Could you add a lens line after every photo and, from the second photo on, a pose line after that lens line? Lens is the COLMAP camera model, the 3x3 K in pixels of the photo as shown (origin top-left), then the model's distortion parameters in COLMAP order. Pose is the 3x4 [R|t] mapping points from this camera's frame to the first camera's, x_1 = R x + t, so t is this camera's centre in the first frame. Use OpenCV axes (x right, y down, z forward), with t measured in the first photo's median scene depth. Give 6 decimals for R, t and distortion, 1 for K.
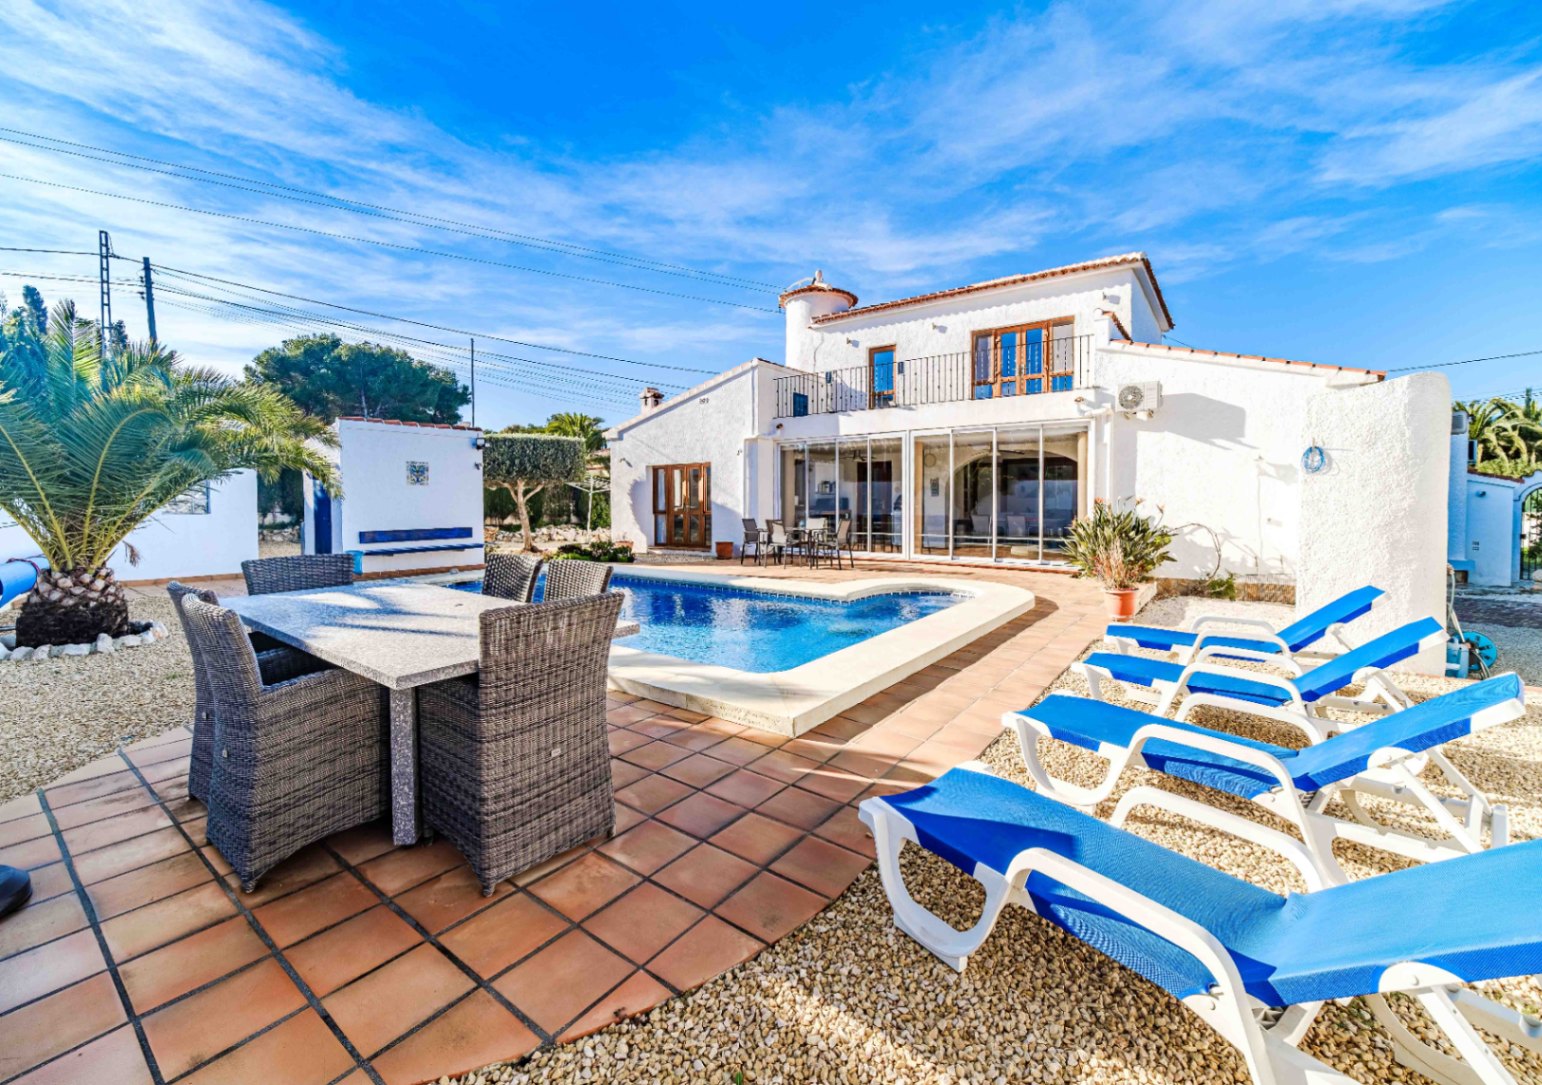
lens RADIAL K [[628.9, 0, 771.0], [0, 628.9, 542.5], [0, 0, 1]] dist [-0.011669, 0.000017]
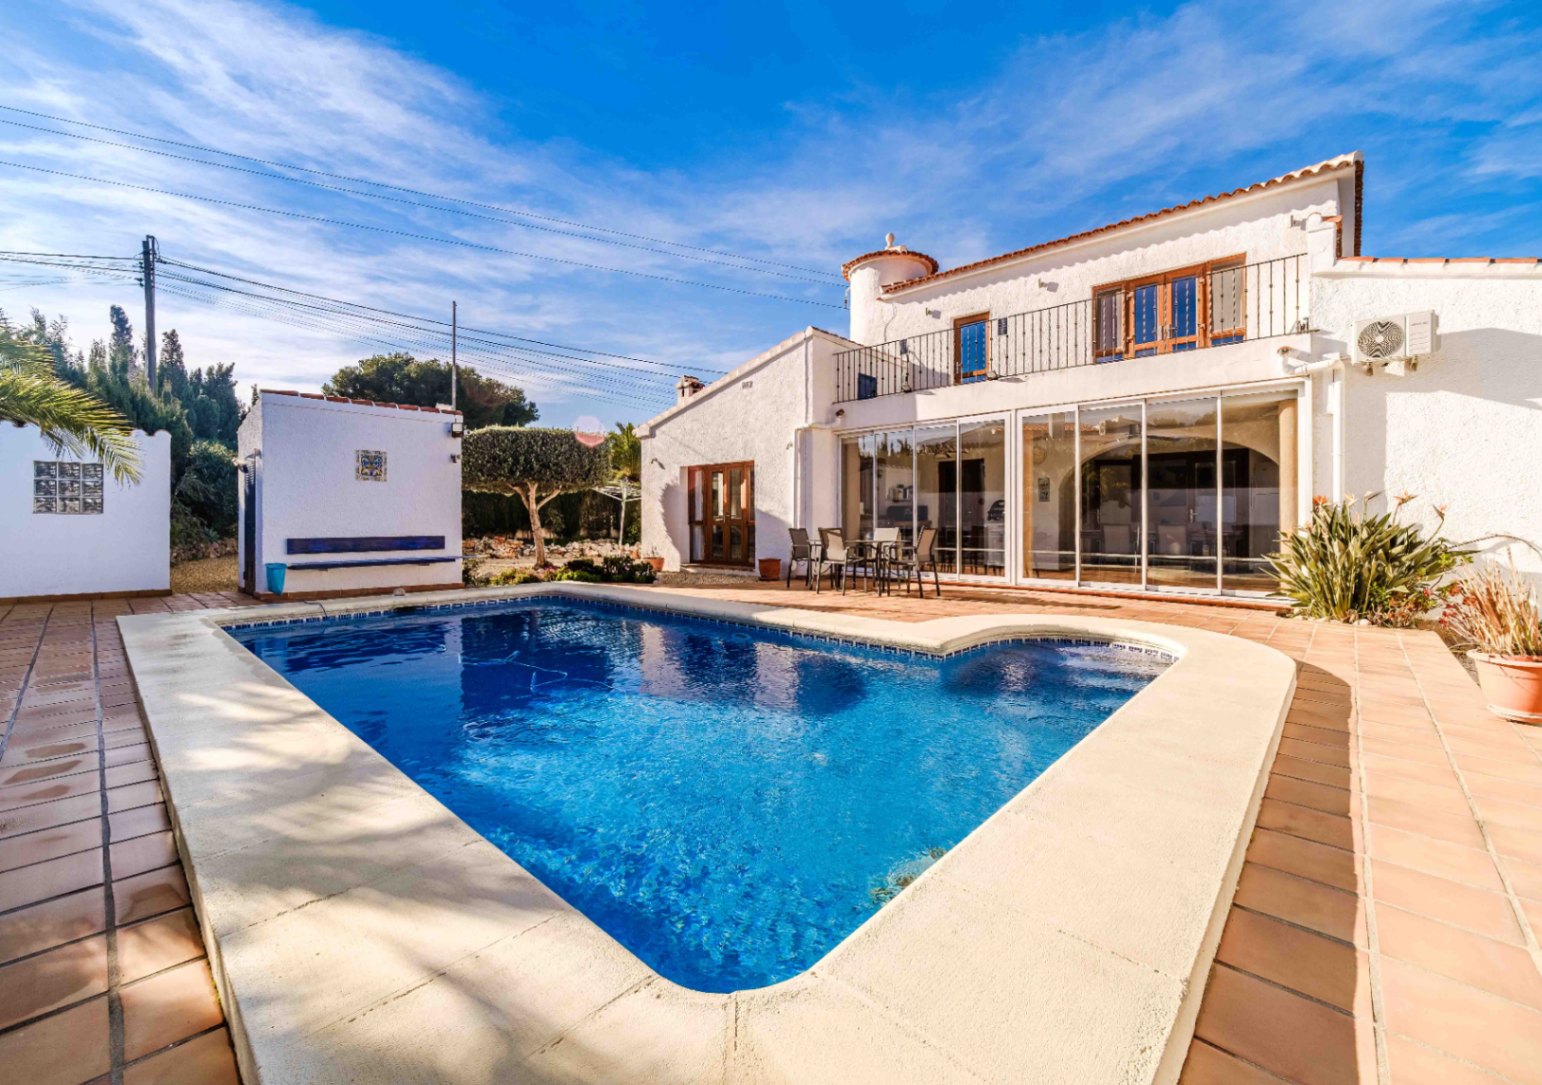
lens RADIAL K [[615.8, 0, 777.0], [0, 615.8, 523.6], [0, 0, 1]] dist [-0.000100, -0.000137]
pose [[0.994642, 0.004658, -0.103270, 0.015346], [-0.011342, 0.997871, -0.064229, 0.004613], [0.102751, 0.065056, 0.992577, 0.234307]]
